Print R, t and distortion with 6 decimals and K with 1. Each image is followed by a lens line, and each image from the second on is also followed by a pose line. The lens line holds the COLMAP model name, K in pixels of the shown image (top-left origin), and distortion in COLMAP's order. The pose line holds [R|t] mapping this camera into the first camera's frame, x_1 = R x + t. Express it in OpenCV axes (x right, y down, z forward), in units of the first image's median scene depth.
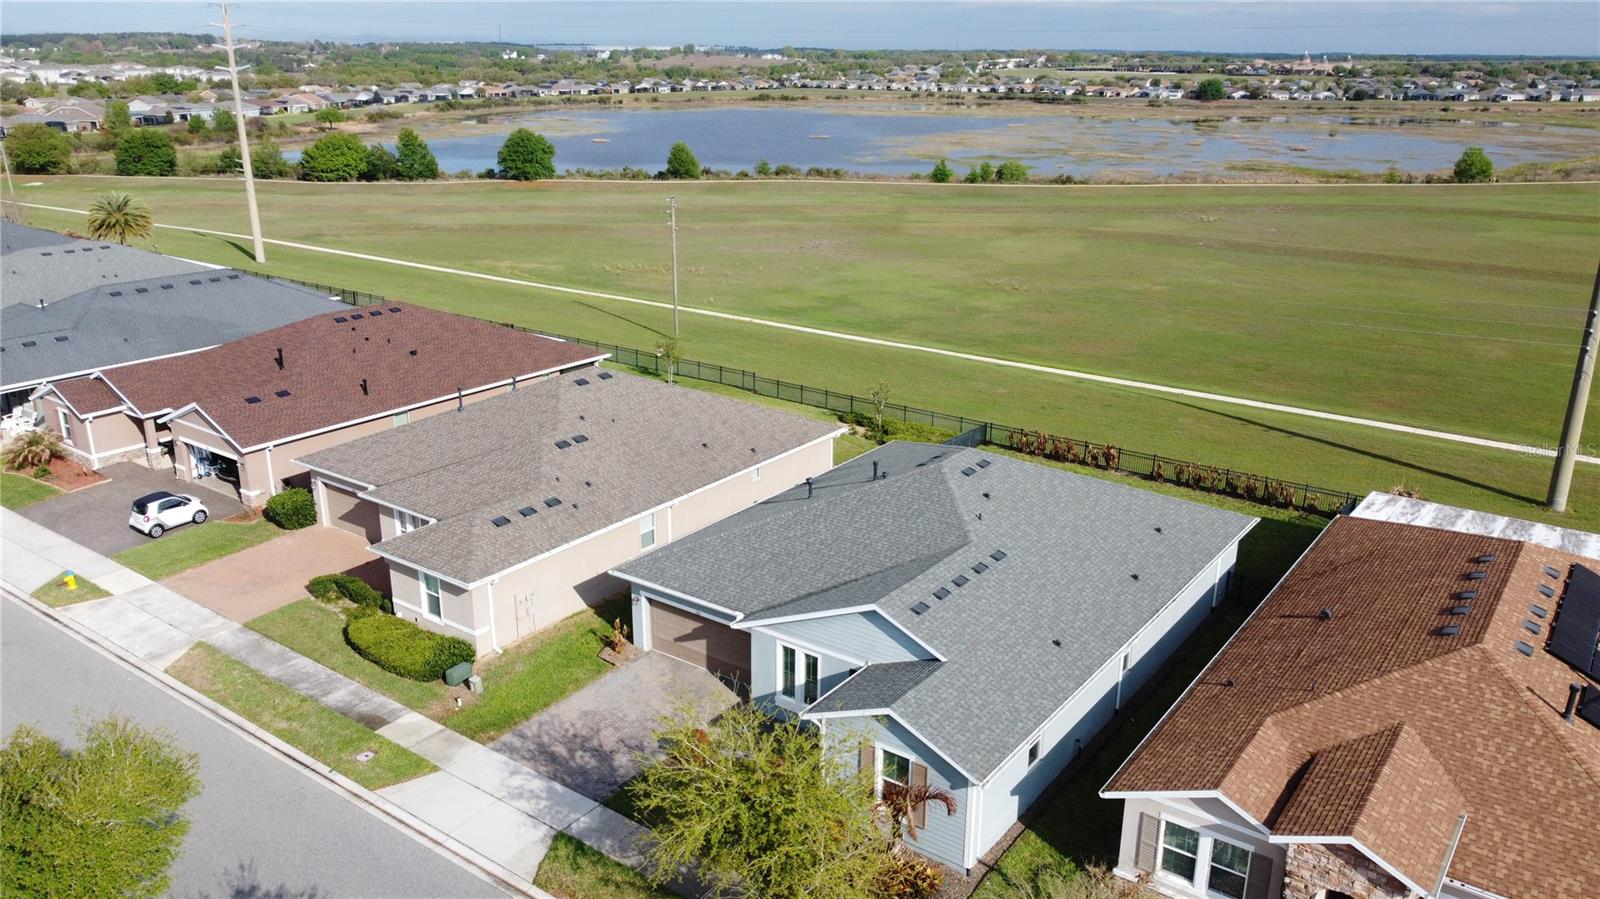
lens RADIAL K [[1213.2, 0, 797.6], [0, 1213.2, 402.8], [0, 0, 1]] dist [0.000039, 0.004376]
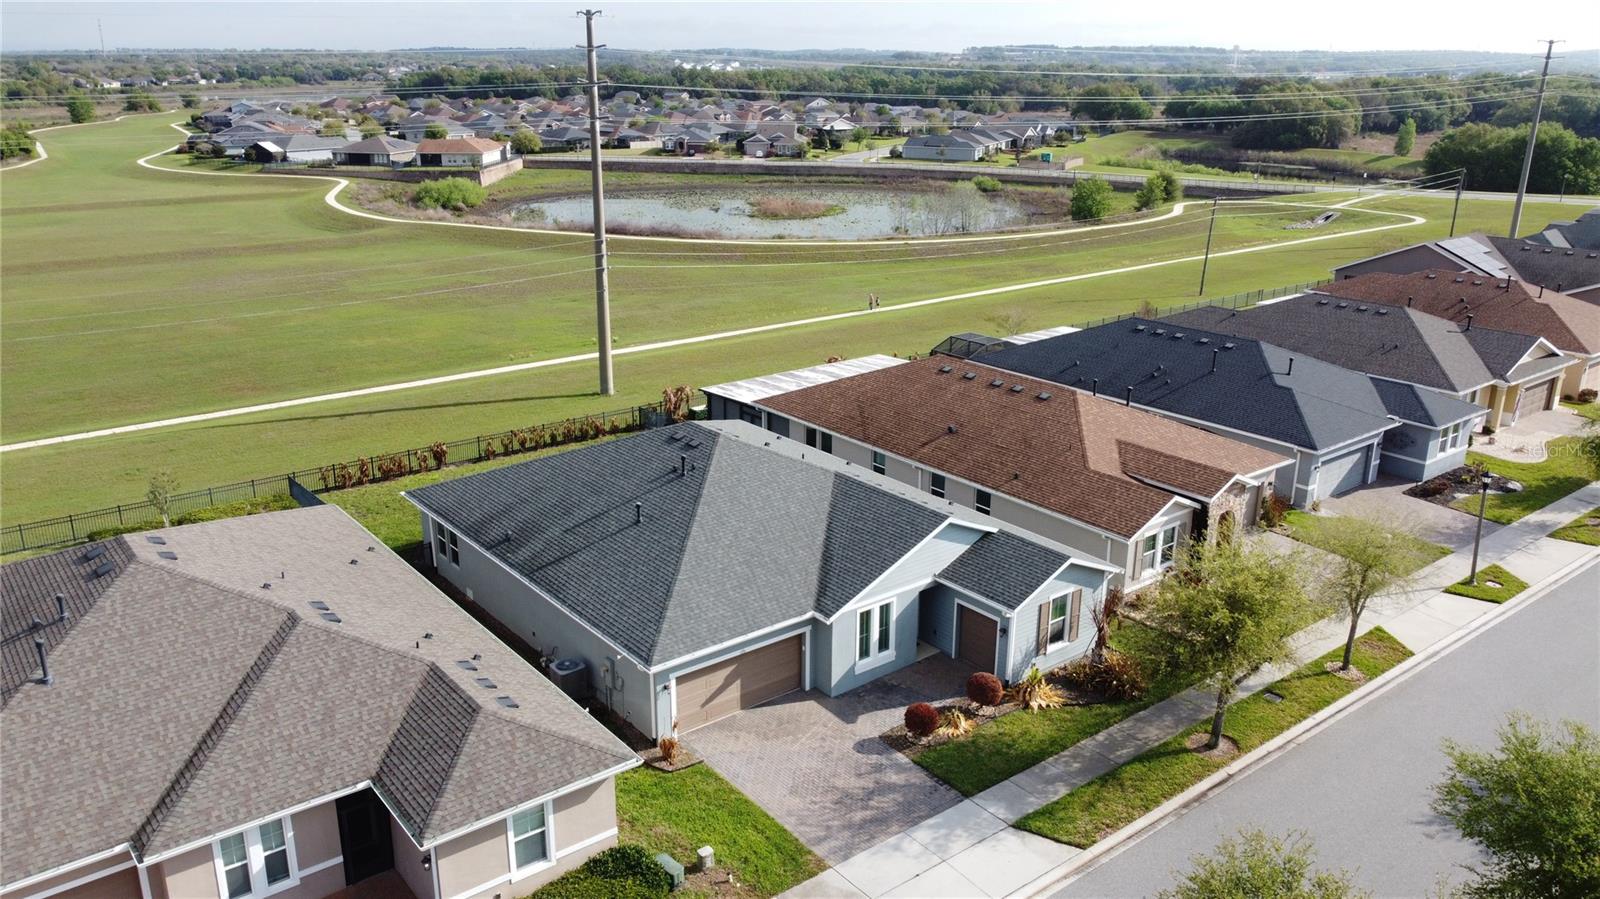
lens RADIAL K [[1213.2, 0, 801.4], [0, 1213.2, 444.5], [0, 0, 1]] dist [0.000039, 0.004376]
pose [[0.262119, -0.296143, 0.918473, -0.130187], [0.261029, 0.938030, 0.227955, -0.025495], [-0.929063, 0.179996, 0.323178, 0.096493]]
